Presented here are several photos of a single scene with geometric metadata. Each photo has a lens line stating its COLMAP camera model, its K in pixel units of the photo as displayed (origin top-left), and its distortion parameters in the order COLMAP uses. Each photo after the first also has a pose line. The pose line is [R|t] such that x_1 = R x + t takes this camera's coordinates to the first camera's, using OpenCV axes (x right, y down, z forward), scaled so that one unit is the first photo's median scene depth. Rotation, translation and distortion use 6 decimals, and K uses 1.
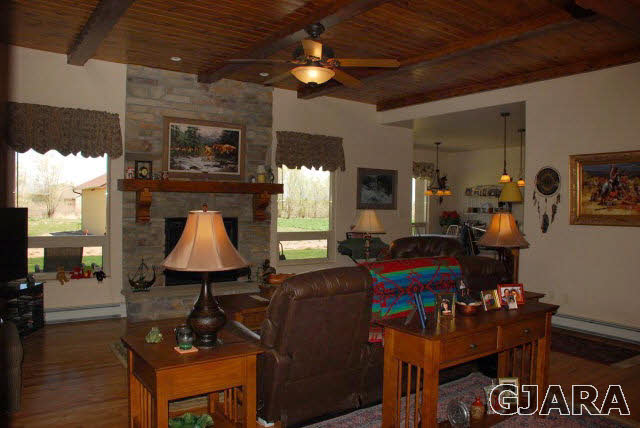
lens RADIAL K [[537.3, 0, 322.3], [0, 537.3, 213.0], [0, 0, 1]] dist [-0.074663, 0.039364]
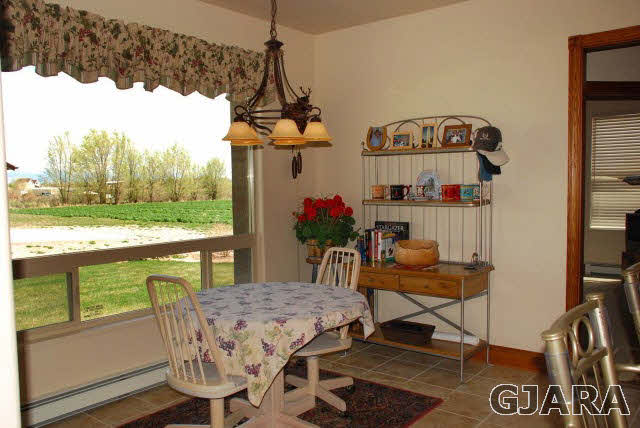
lens RADIAL K [[537.3, 0, 322.5], [0, 537.3, 215.5], [0, 0, 1]] dist [-0.074663, 0.039364]
pose [[0.966260, -0.053361, 0.251979, 0.268702], [0.041176, 0.997725, 0.053387, -0.020305], [-0.254255, -0.041210, 0.966259, 1.190247]]
